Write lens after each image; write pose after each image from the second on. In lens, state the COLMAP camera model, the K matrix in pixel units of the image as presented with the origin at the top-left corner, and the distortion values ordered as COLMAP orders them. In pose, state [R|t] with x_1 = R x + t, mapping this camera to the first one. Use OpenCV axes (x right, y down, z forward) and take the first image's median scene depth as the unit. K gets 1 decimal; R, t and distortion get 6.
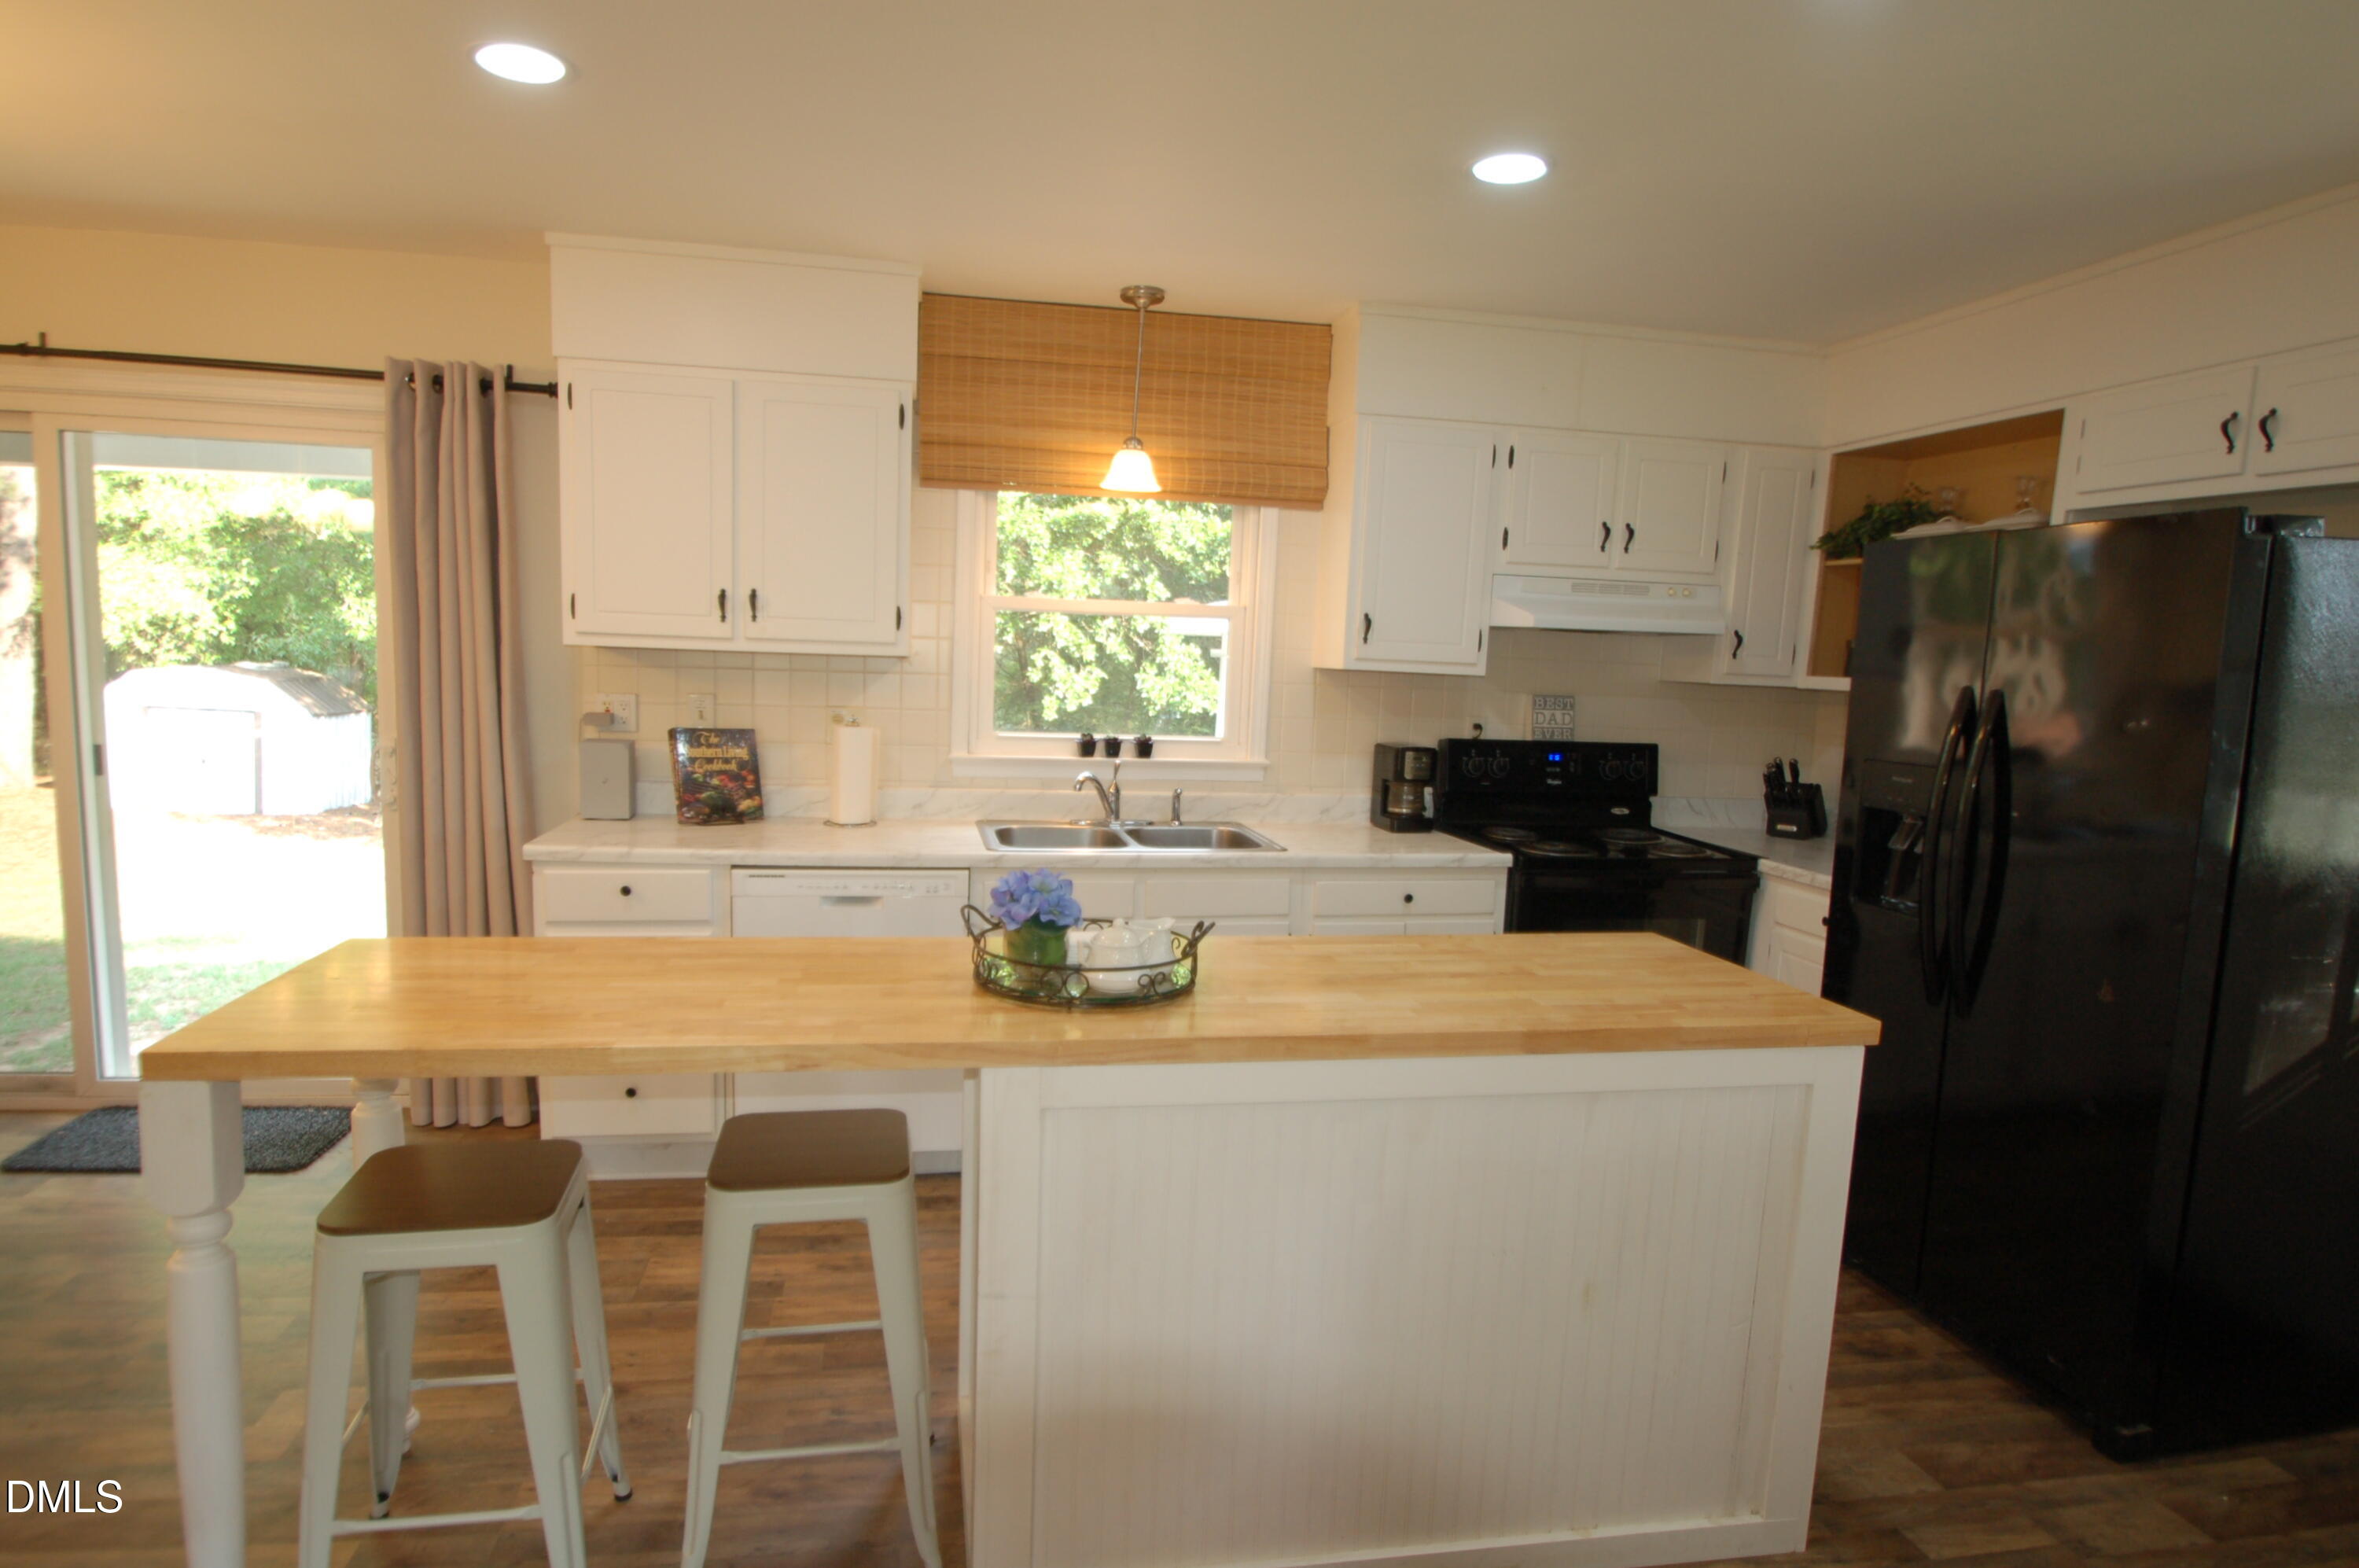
lens RADIAL K [[1272.8, 0, 1168.4], [0, 1272.8, 832.8], [0, 0, 1]] dist [-0.001795, -0.025872]
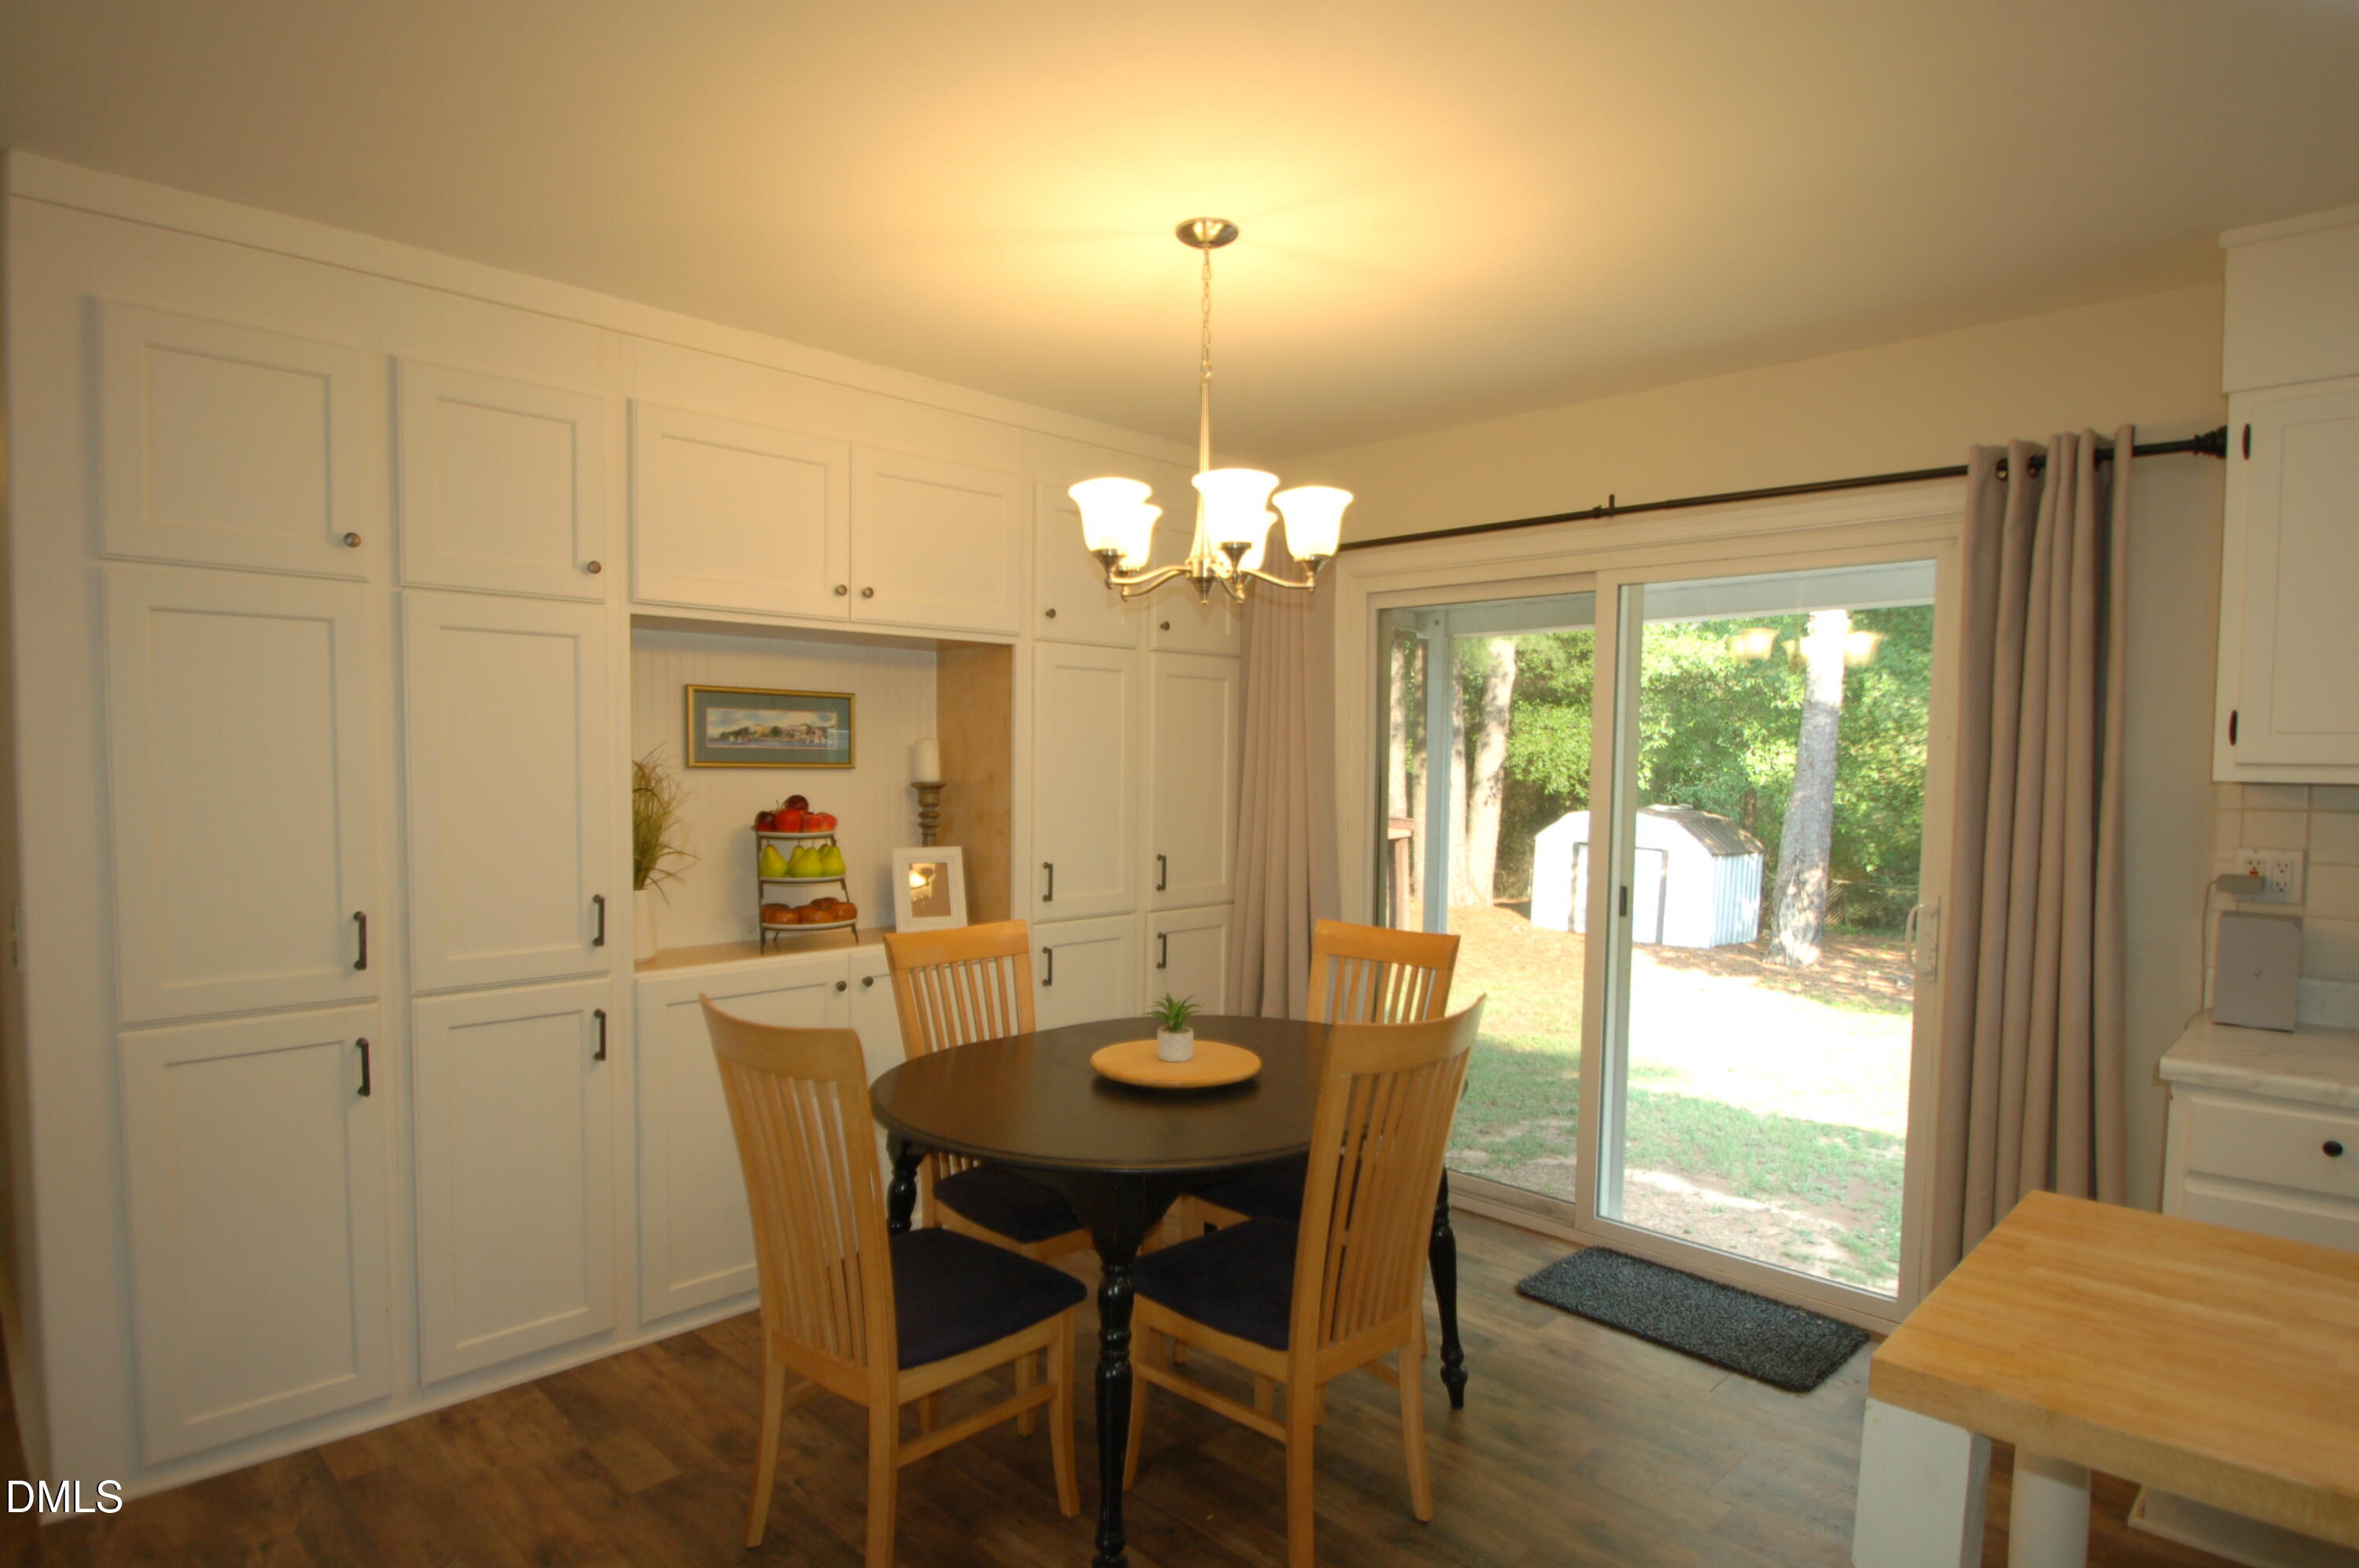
lens RADIAL K [[1272.8, 0, 1168.4], [0, 1272.8, 832.8], [0, 0, 1]] dist [-0.001795, -0.025872]
pose [[0.563668, 0.009229, -0.825950, -0.191408], [-0.100671, 0.993251, -0.057605, -0.015687], [0.819844, 0.115620, 0.560793, 0.099645]]
